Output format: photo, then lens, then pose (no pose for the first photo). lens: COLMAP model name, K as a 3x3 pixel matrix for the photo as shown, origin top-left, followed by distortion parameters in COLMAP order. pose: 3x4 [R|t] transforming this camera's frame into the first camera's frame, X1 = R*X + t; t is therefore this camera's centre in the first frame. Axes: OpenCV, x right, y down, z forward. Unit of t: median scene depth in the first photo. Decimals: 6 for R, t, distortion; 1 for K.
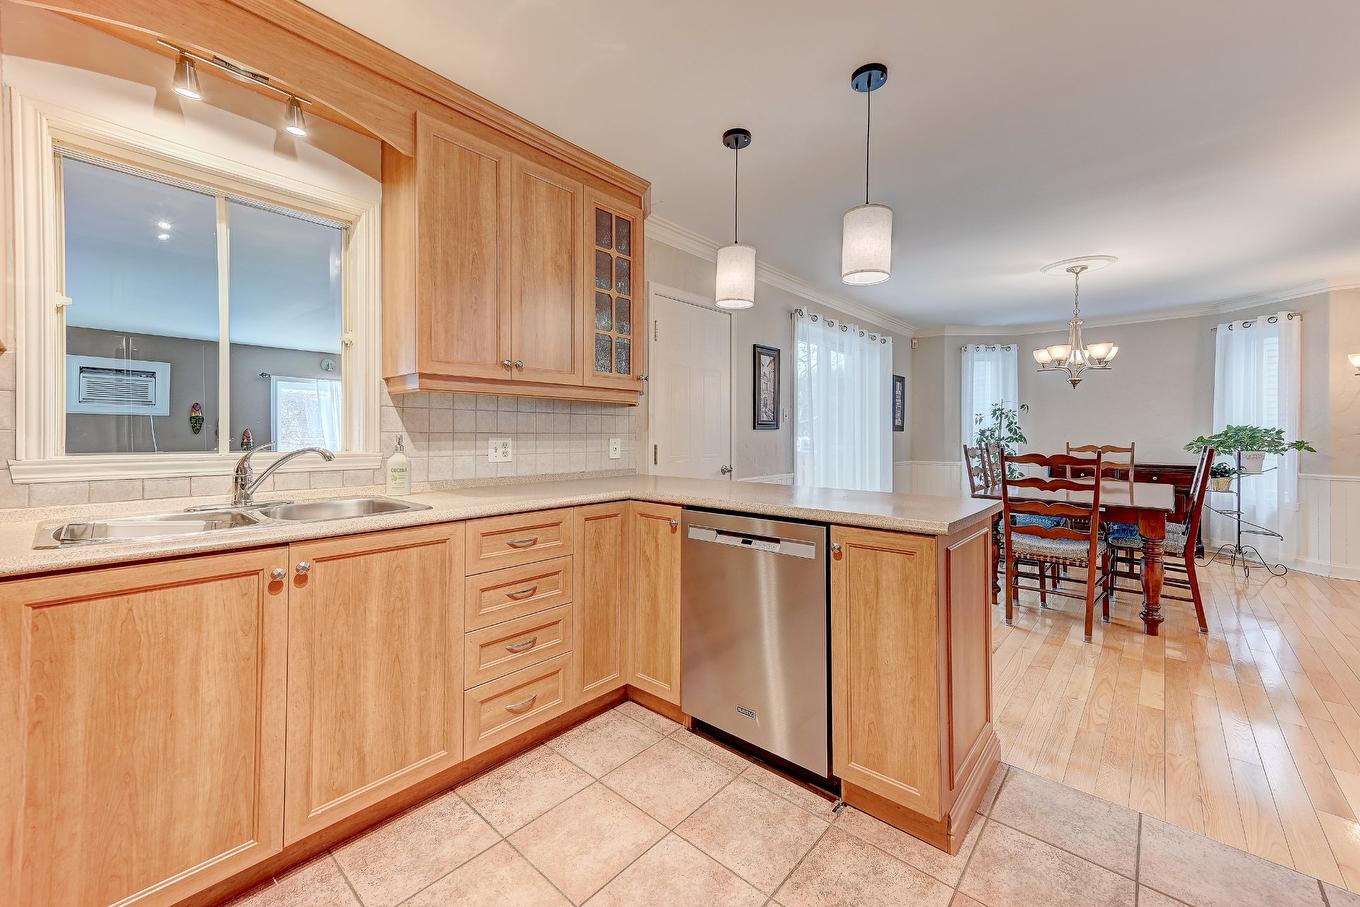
lens RADIAL K [[504.7, 0, 682.1], [0, 504.7, 437.4], [0, 0, 1]] dist [0.001115, 0.000217]
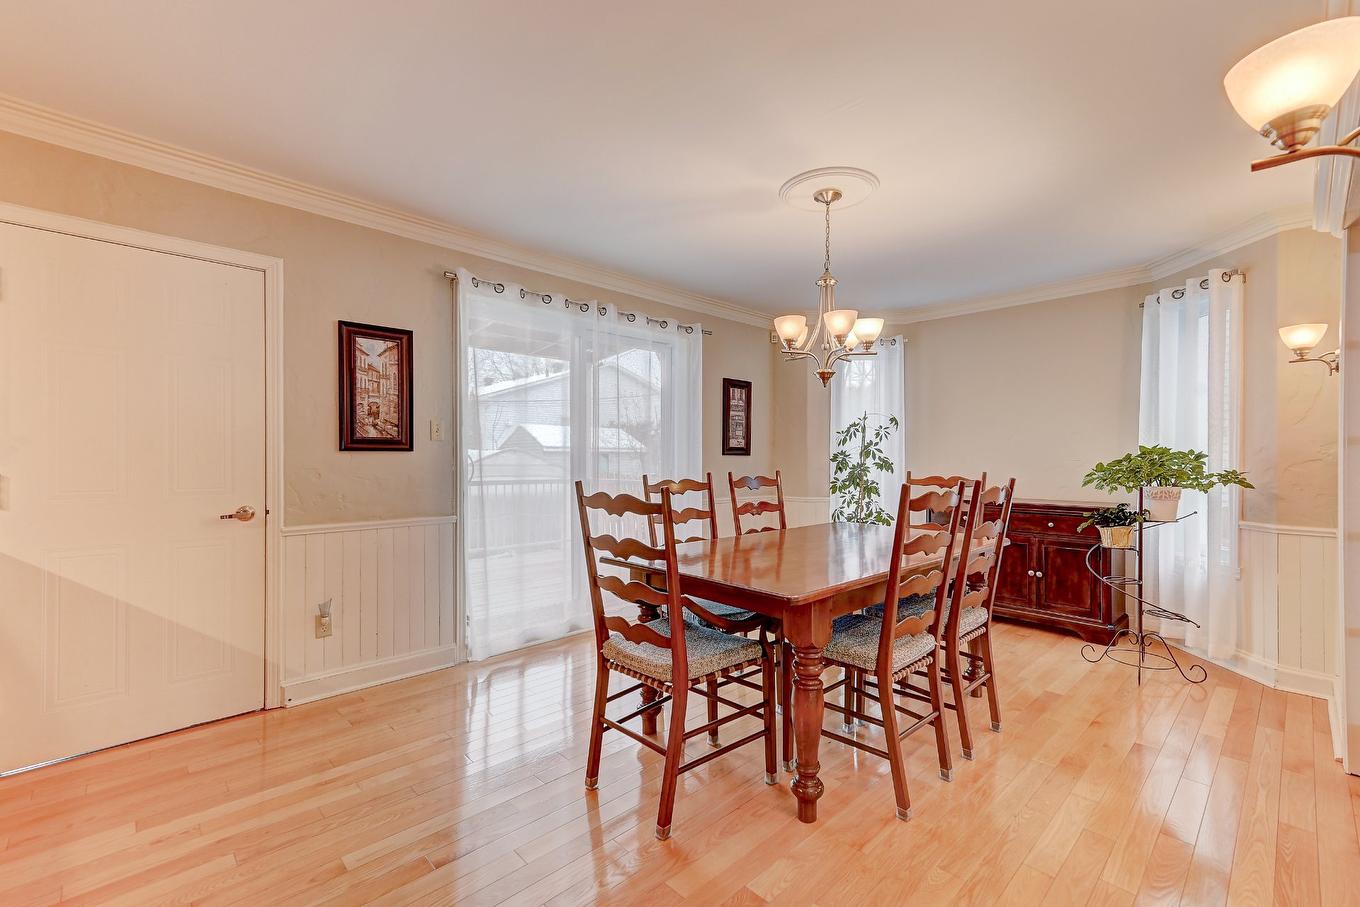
lens RADIAL K [[559.3, 0, 680.0], [0, 559.3, 466.9], [0, 0, 1]] dist [0.012153, -0.000119]
pose [[0.999066, 0.002646, -0.043135, 0.553692], [-0.002667, 0.999996, -0.000440, 0.004701], [0.043134, 0.000555, 0.999069, 0.257915]]
